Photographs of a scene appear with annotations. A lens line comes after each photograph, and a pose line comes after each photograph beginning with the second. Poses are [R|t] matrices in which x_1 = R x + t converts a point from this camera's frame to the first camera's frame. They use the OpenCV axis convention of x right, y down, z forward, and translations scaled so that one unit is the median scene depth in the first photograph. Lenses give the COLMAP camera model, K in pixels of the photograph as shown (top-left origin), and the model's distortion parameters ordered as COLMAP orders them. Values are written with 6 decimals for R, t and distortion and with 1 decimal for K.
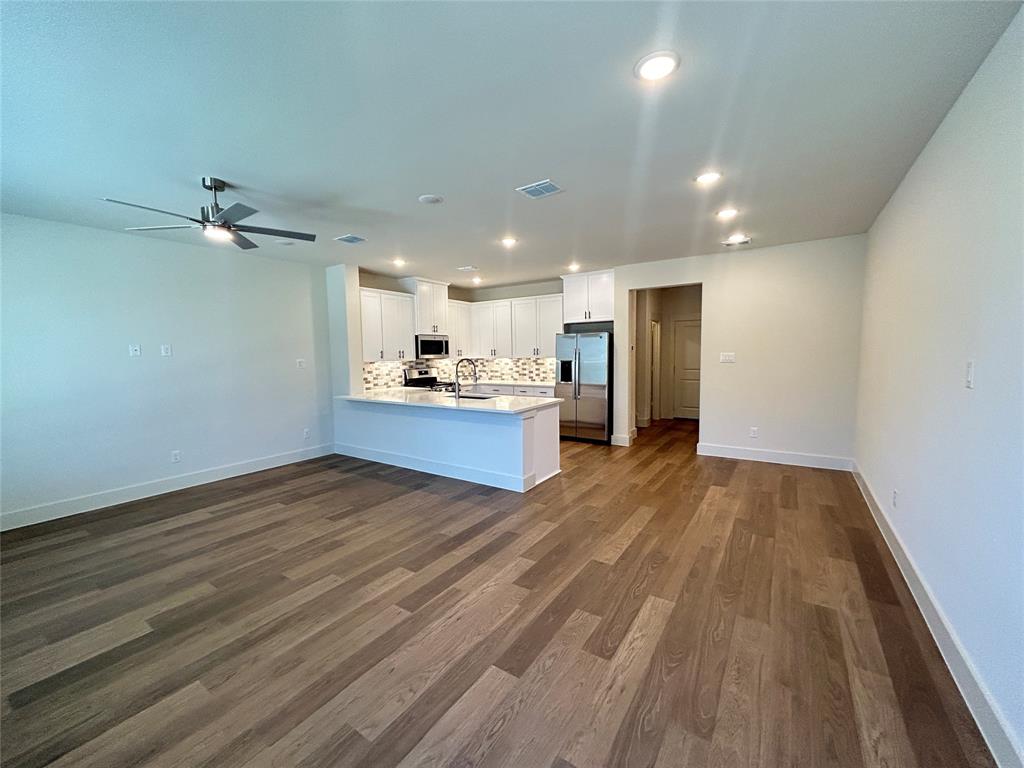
lens RADIAL K [[413.1, 0, 510.3], [0, 413.1, 384.5], [0, 0, 1]] dist [-0.000121, 0.000134]
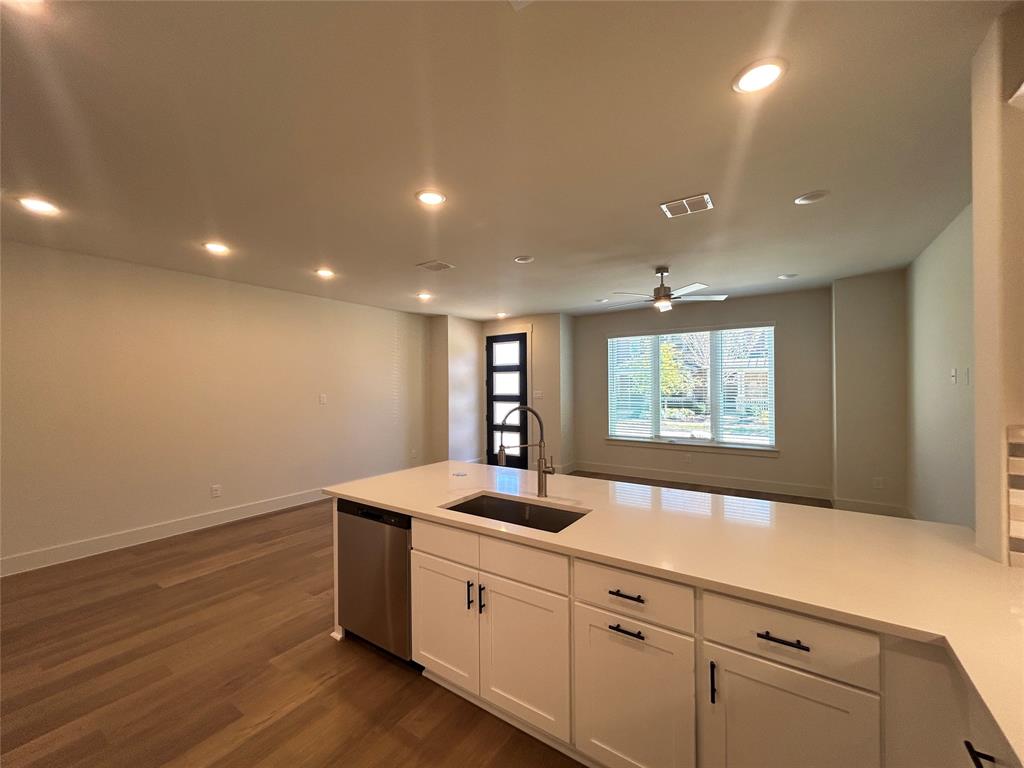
lens RADIAL K [[413.1, 0, 510.3], [0, 413.1, 384.5], [0, 0, 1]] dist [-0.000121, 0.000134]
pose [[-0.999663, 0.025260, 0.005965, -0.069226], [0.025653, 0.996525, 0.079249, -0.084880], [-0.003943, 0.079375, -0.996837, 1.010227]]
